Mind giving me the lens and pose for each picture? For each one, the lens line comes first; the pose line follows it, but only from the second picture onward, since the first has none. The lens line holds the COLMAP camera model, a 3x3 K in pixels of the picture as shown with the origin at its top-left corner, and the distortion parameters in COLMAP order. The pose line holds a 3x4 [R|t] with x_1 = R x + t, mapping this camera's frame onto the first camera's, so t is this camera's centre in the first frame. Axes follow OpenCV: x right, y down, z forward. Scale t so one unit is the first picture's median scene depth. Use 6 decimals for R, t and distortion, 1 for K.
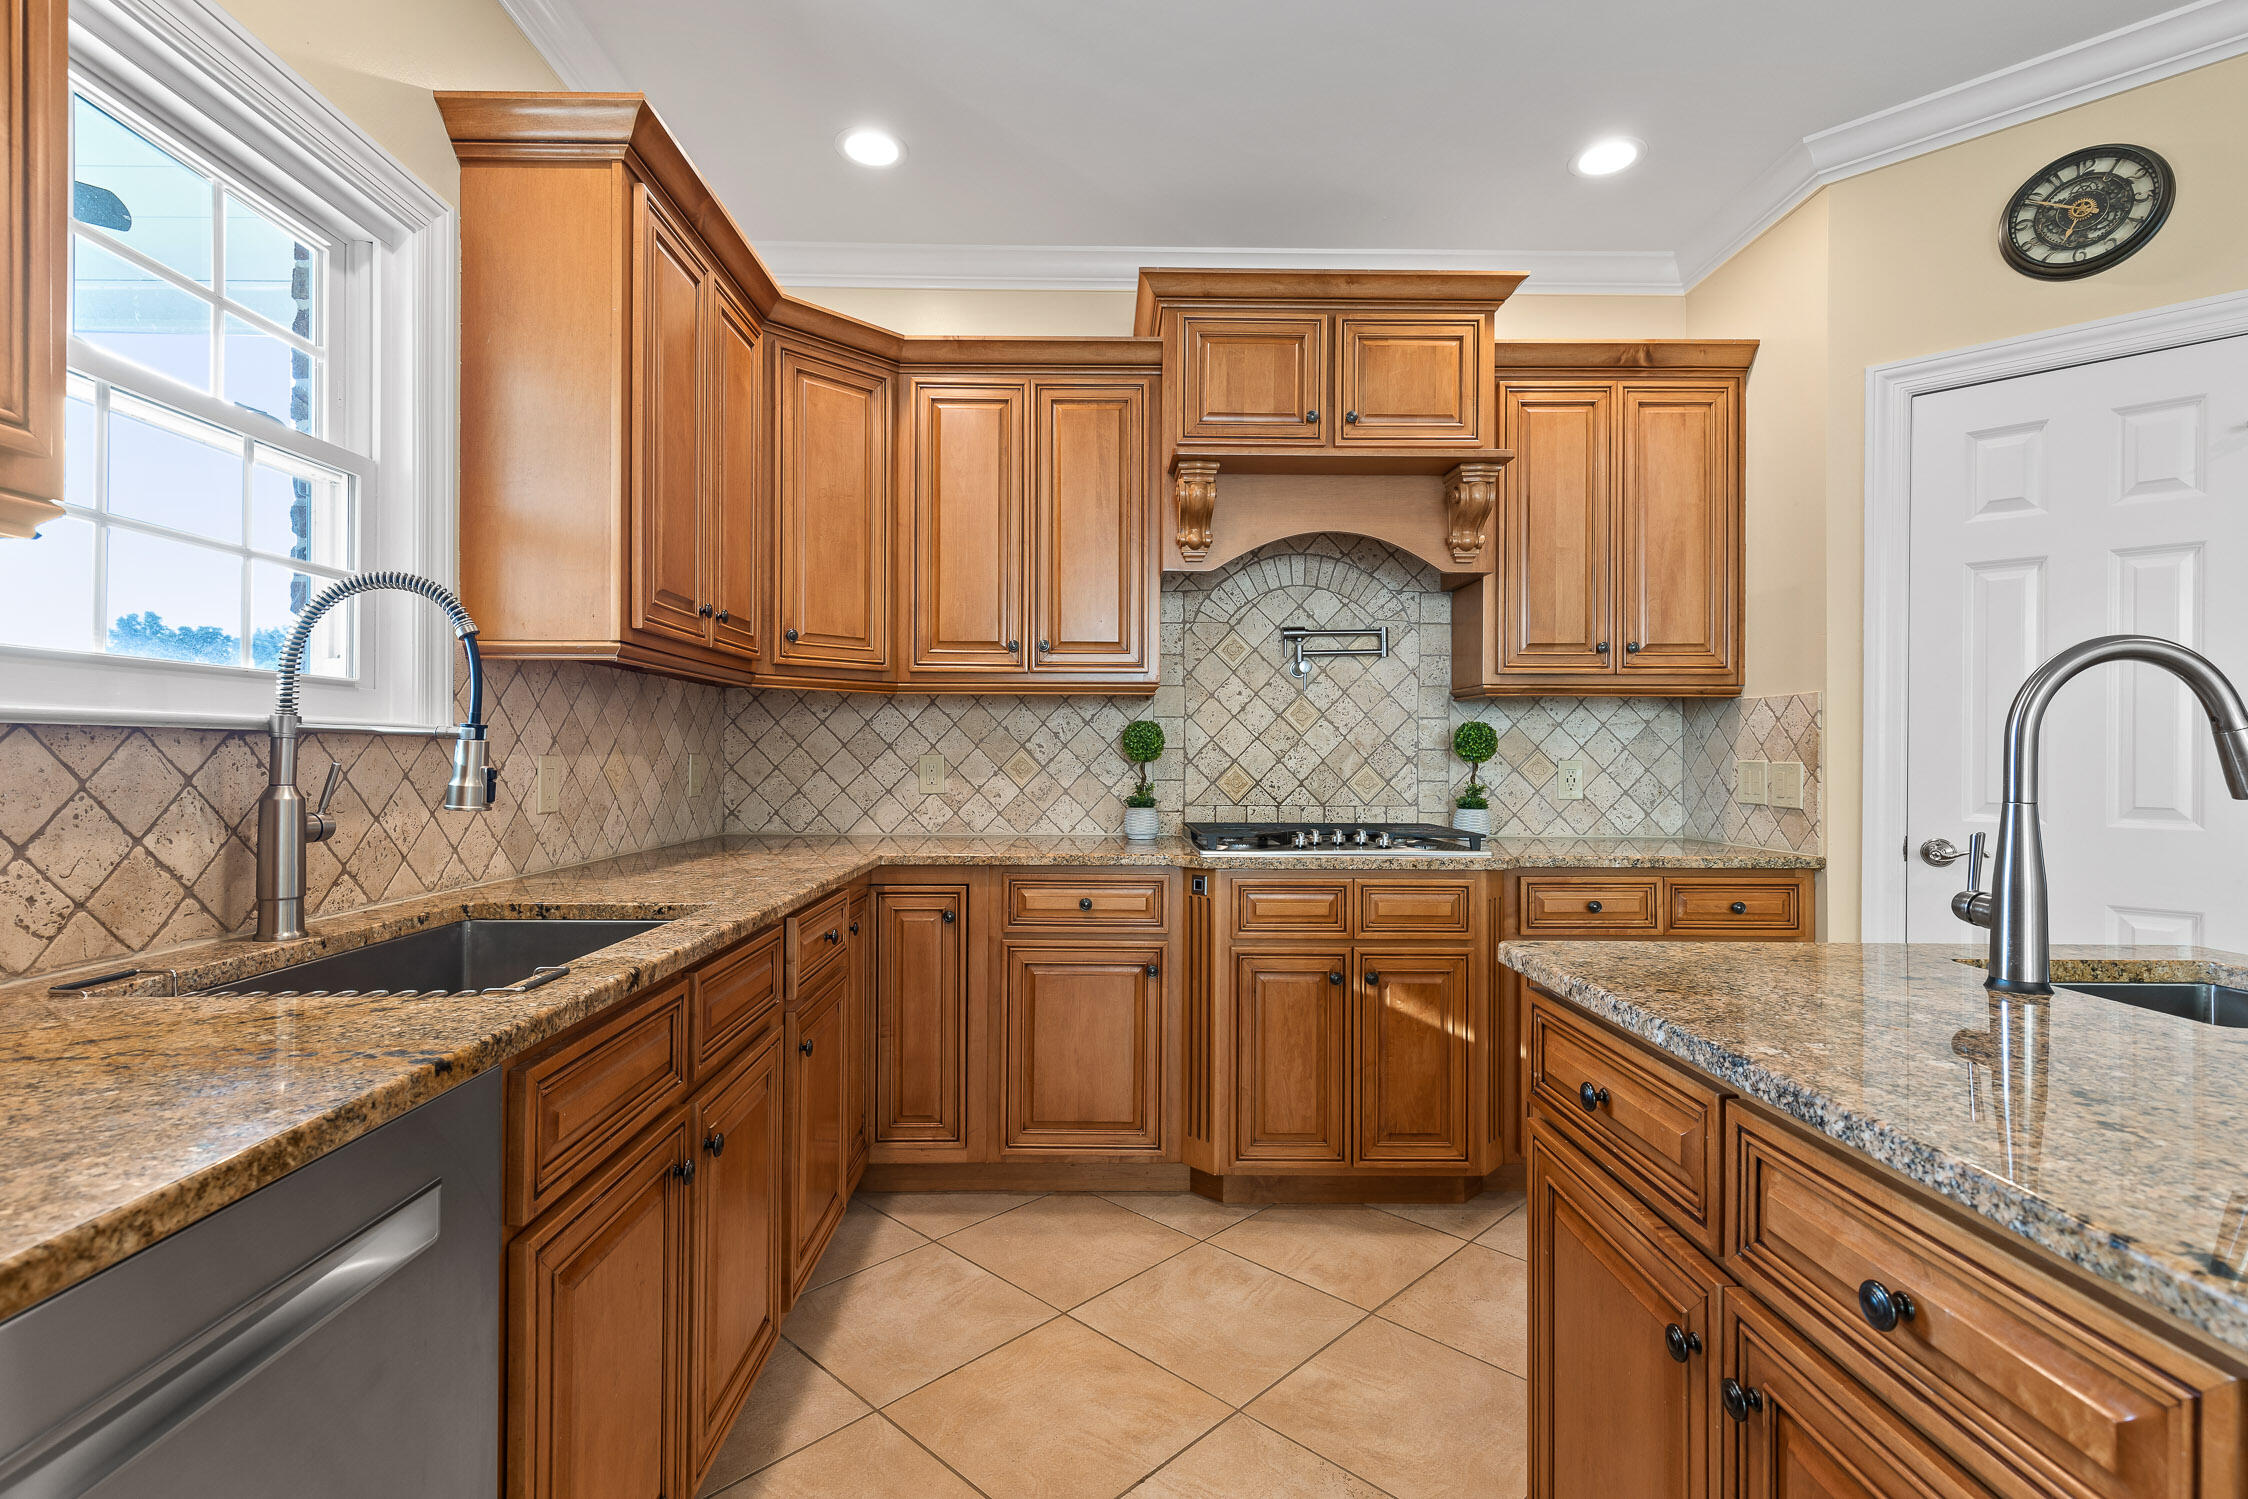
lens RADIAL K [[1055.6, 0, 1114.2], [0, 1055.6, 752.4], [0, 0, 1]] dist [0.009540, -0.001087]
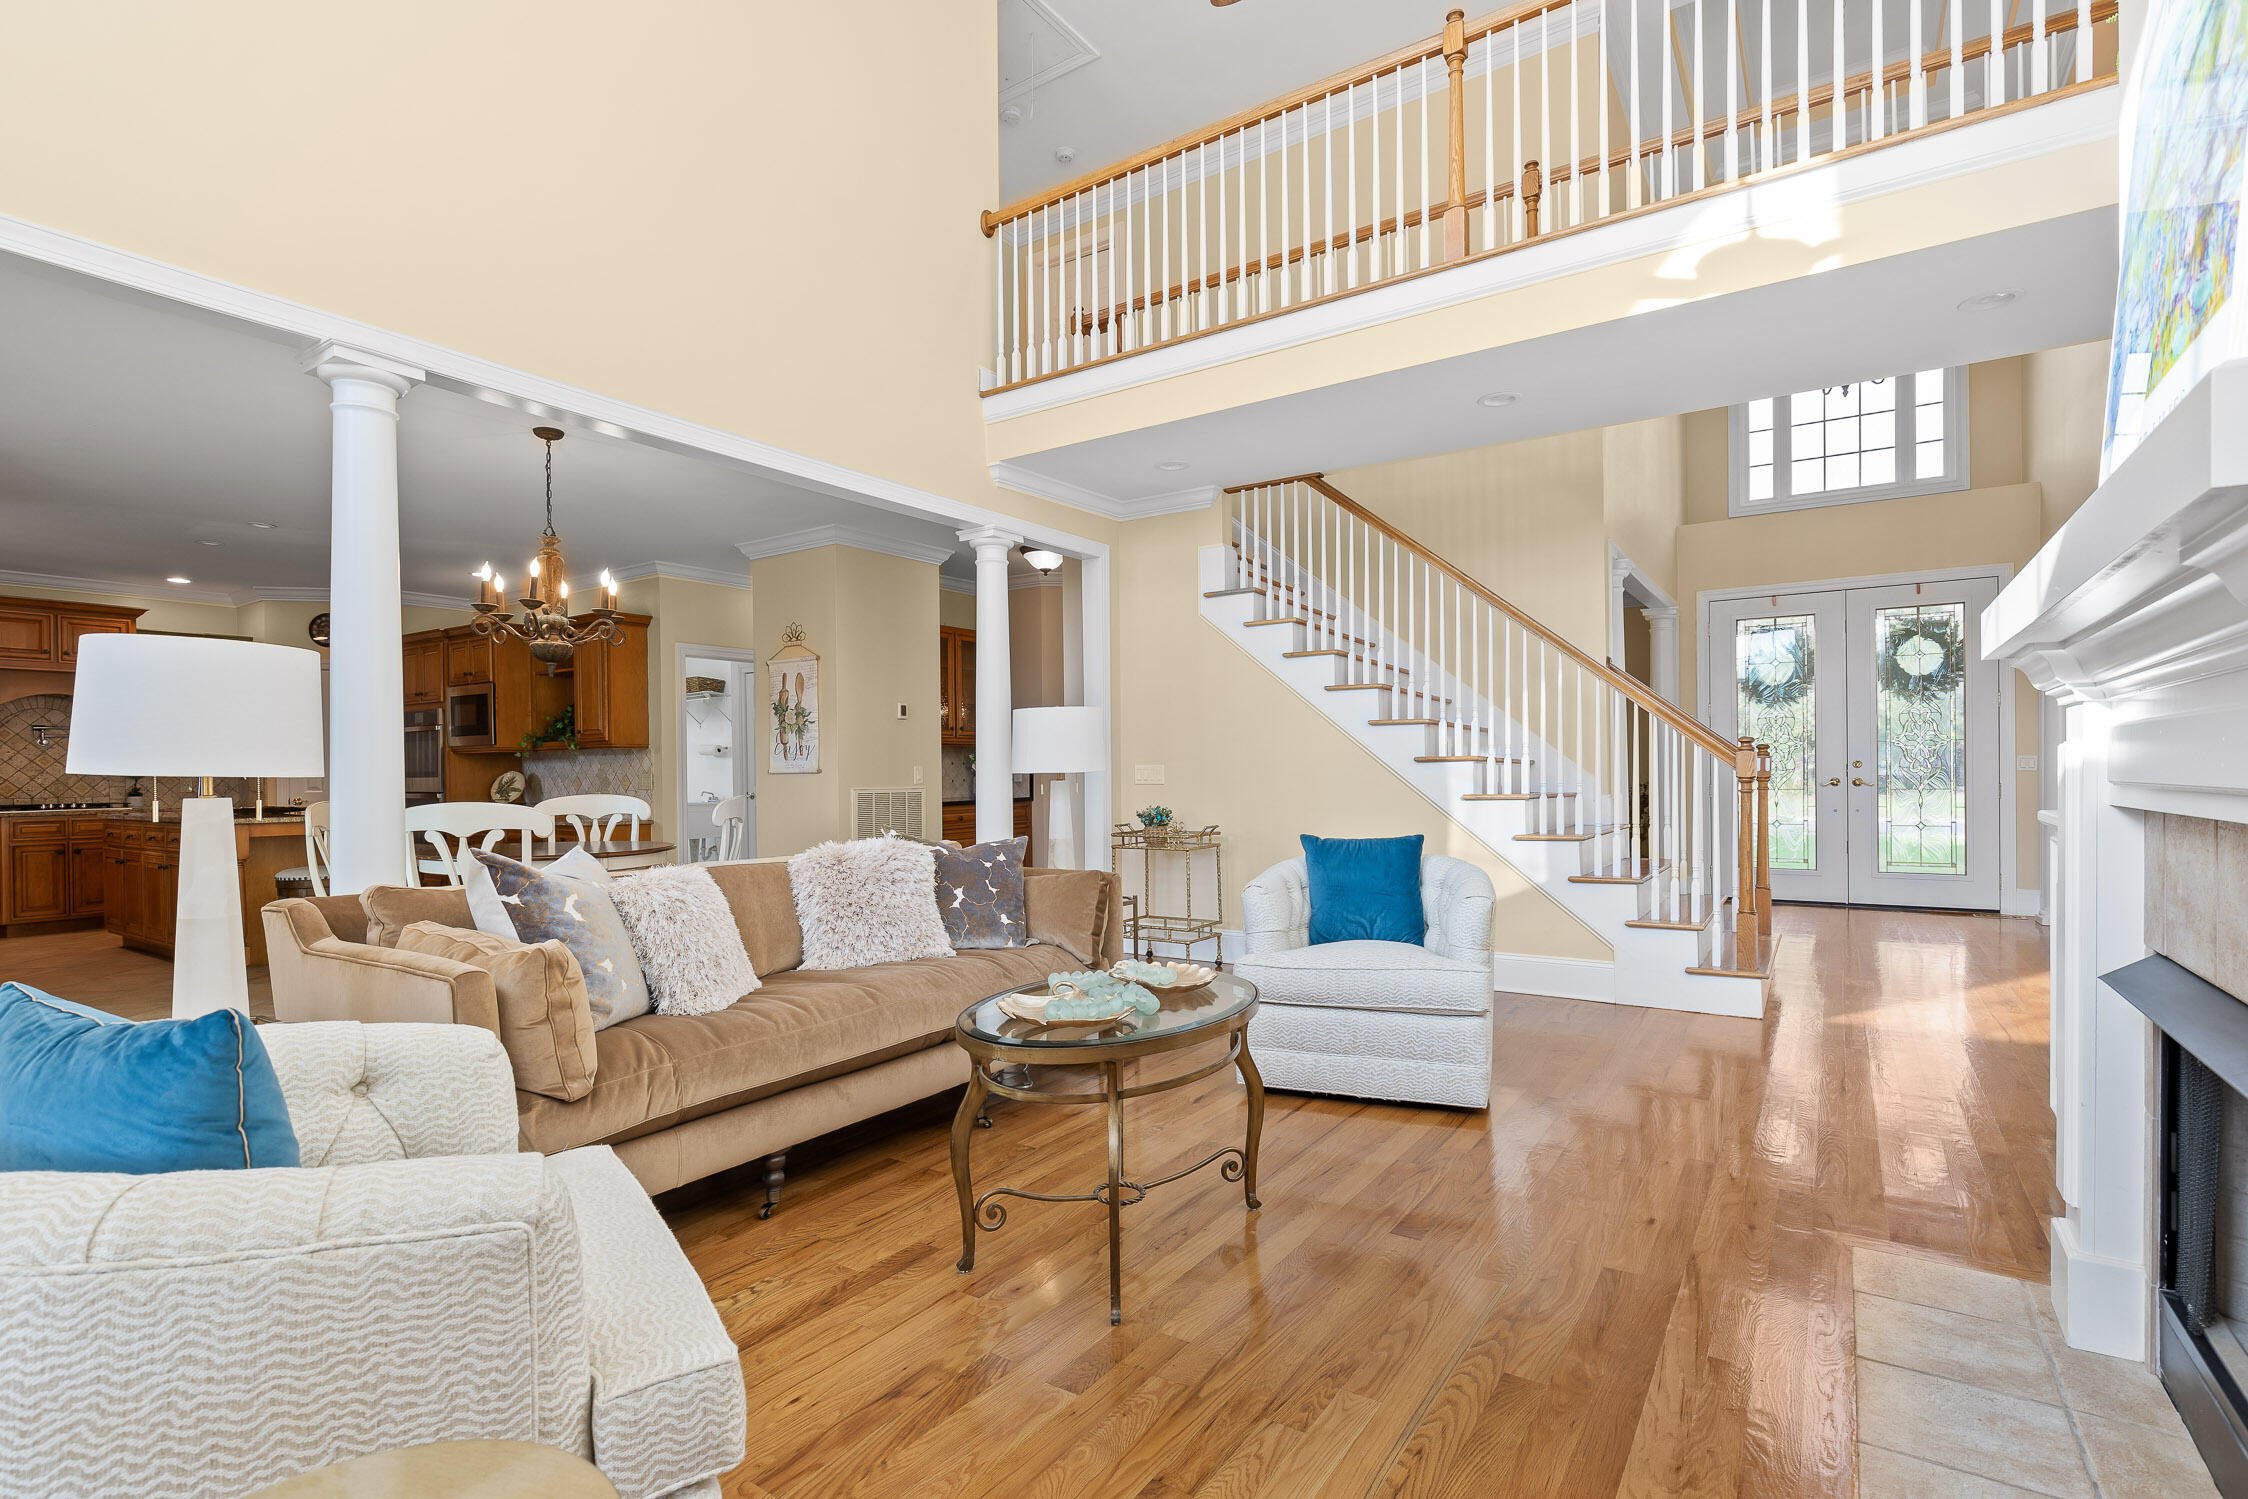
lens RADIAL K [[1055.8, 0, 1118.9], [0, 1055.8, 774.8], [0, 0, 1]] dist [-0.002054, -0.000569]
pose [[0.576398, -0.014834, 0.817034, -0.426932], [0.013079, 0.999875, 0.008927, 0.008553], [-0.817064, 0.005540, 0.576520, -2.732318]]
